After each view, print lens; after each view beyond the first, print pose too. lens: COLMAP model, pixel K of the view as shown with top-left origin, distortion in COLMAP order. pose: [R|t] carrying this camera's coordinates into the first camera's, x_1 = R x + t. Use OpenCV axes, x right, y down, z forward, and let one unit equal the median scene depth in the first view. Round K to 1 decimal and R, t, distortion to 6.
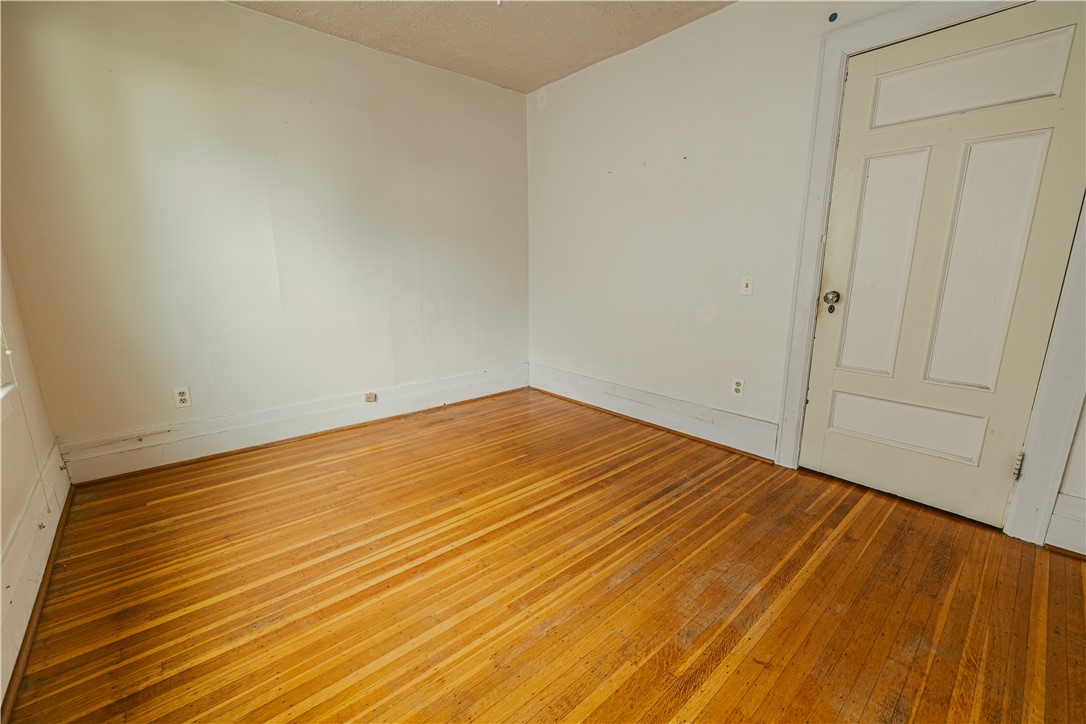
lens RADIAL K [[455.0, 0, 537.1], [0, 455.0, 362.9], [0, 0, 1]] dist [0.000396, 0.000381]
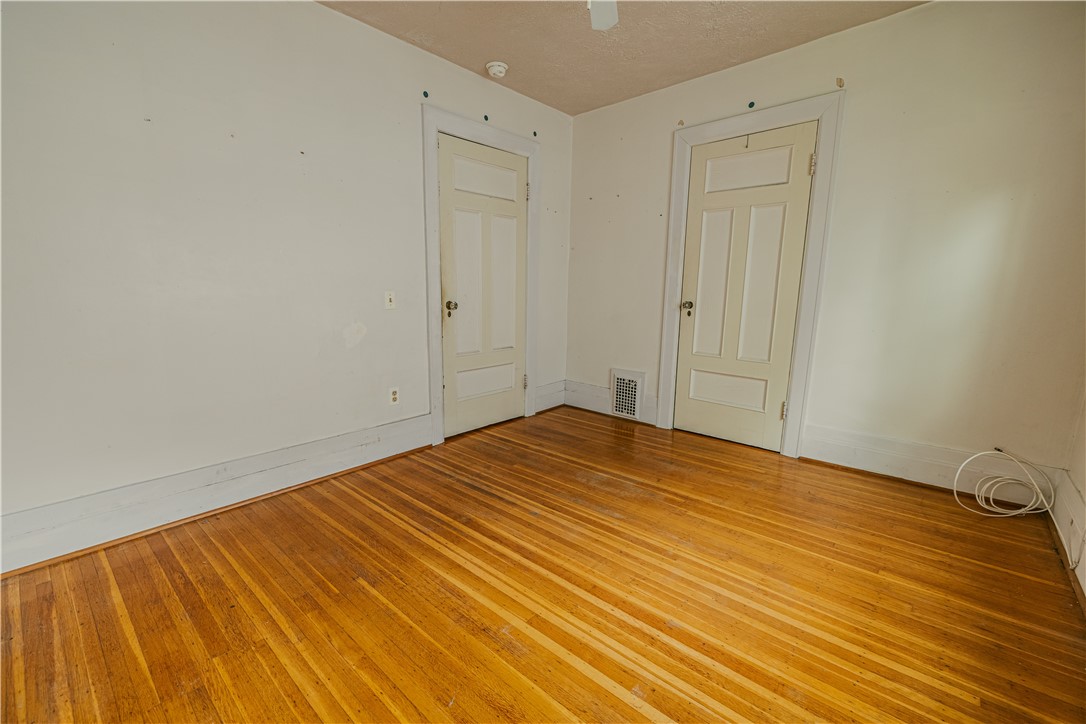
lens RADIAL K [[455.0, 0, 543.0], [0, 455.0, 362.0], [0, 0, 1]] dist [0.000396, 0.000381]
pose [[-0.133179, -0.169009, 0.976575, -0.770729], [0.200628, 0.960355, 0.193562, -0.195515], [-0.970573, 0.221707, -0.093991, 0.922289]]
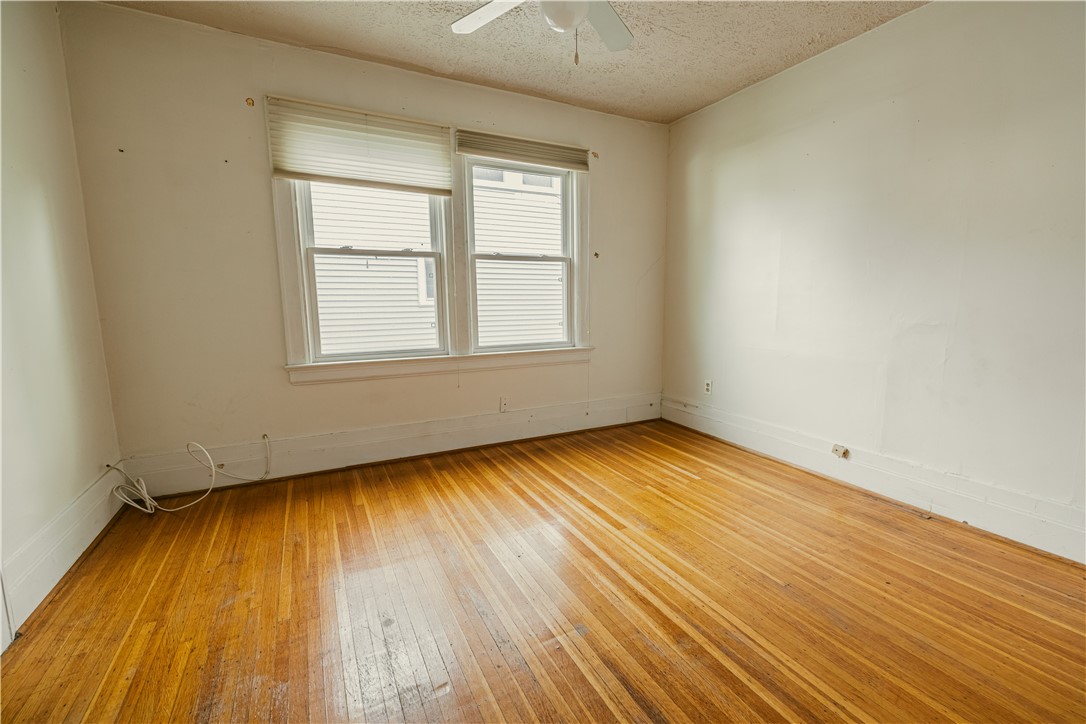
lens RADIAL K [[455.0, 0, 543.5], [0, 455.0, 357.2], [0, 0, 1]] dist [0.000396, 0.000381]
pose [[-0.237712, 0.128028, -0.962861, 0.780191], [-0.198518, 0.963948, 0.177183, -0.187019], [0.950833, 0.233264, -0.203726, 0.910943]]
